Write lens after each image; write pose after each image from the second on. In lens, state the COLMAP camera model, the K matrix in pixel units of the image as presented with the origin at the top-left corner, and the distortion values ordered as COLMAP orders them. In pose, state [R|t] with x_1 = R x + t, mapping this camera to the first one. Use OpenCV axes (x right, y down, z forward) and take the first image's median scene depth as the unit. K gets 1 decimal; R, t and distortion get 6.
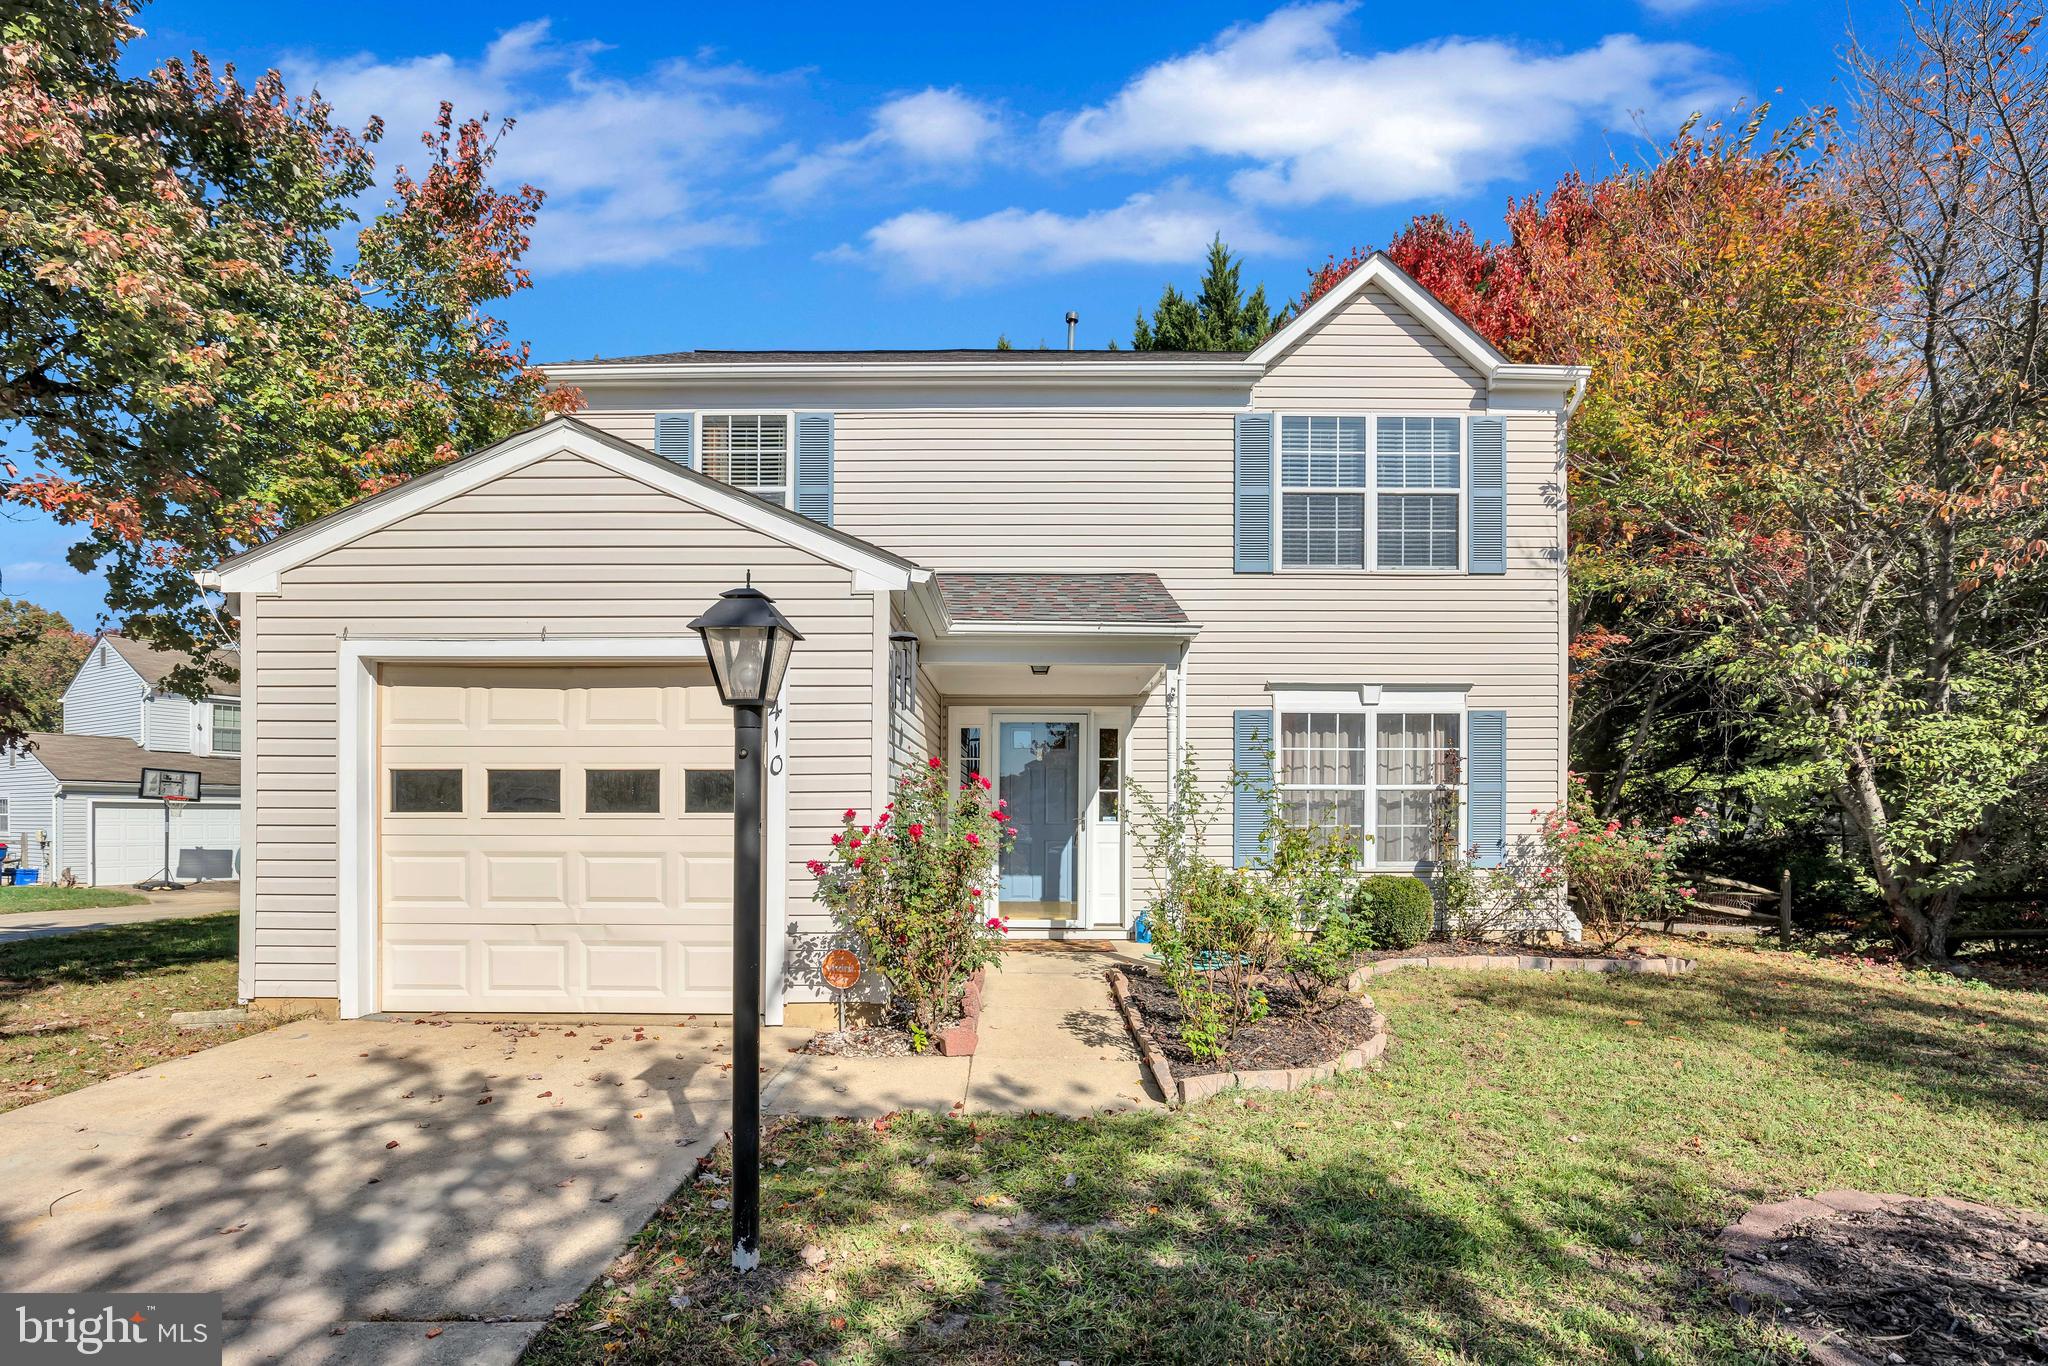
lens RADIAL K [[954.9, 0, 1043.0], [0, 954.9, 822.3], [0, 0, 1]] dist [-0.029281, 0.005220]
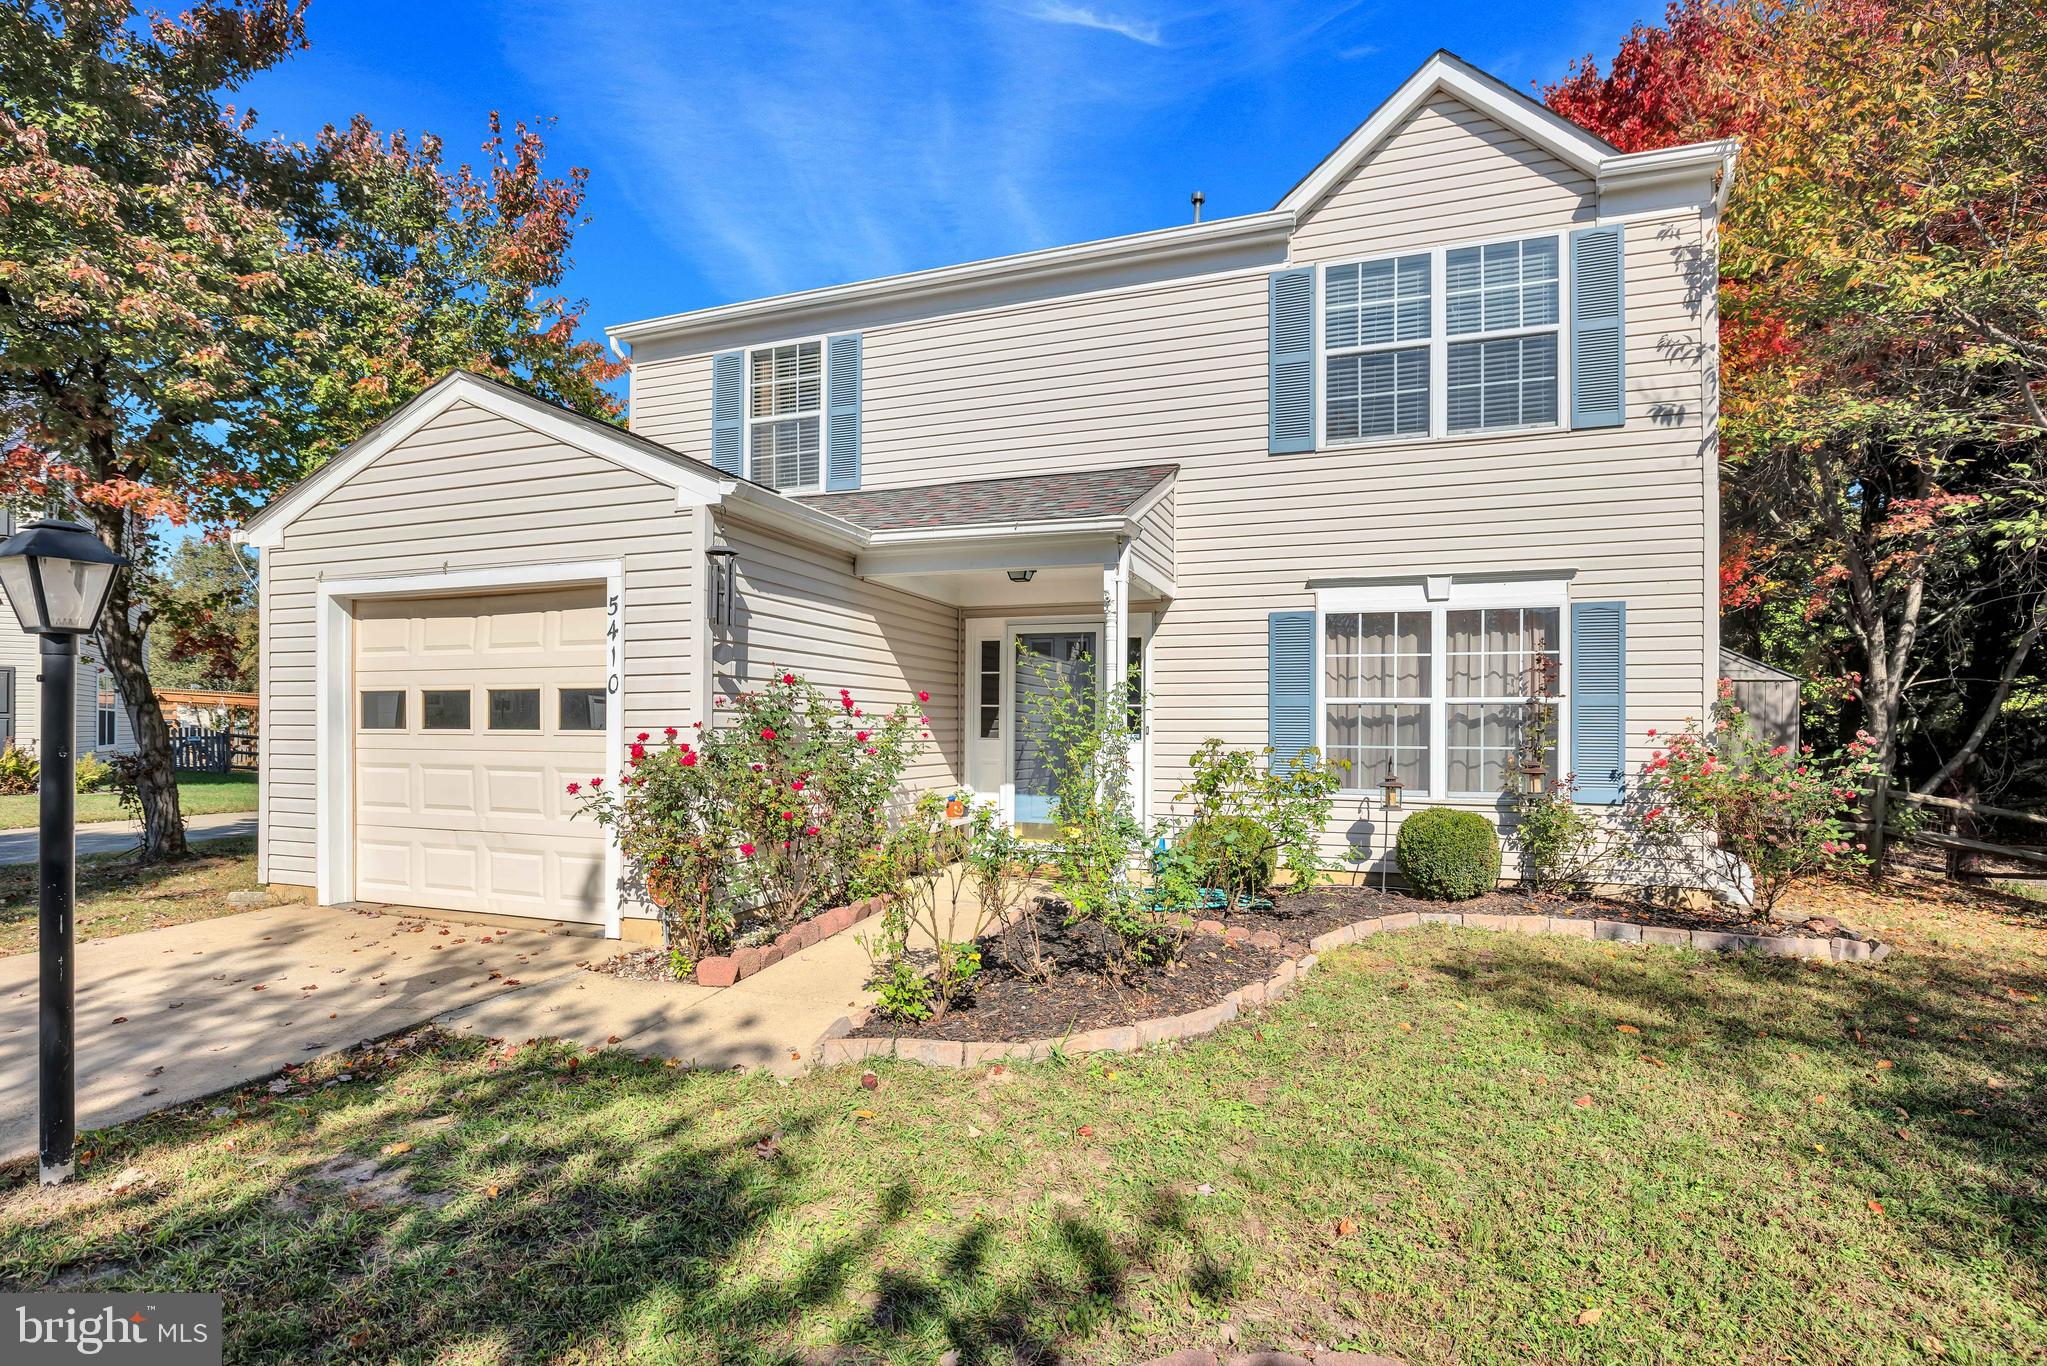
lens RADIAL K [[954.4, 0, 964.3], [0, 954.4, 727.9], [0, 0, 1]] dist [-0.029281, 0.005220]
pose [[0.942108, 0.004444, -0.335279, 0.236415], [-0.007098, 0.999952, -0.006692, -0.005094], [0.335233, 0.008684, 0.942095, 0.093658]]
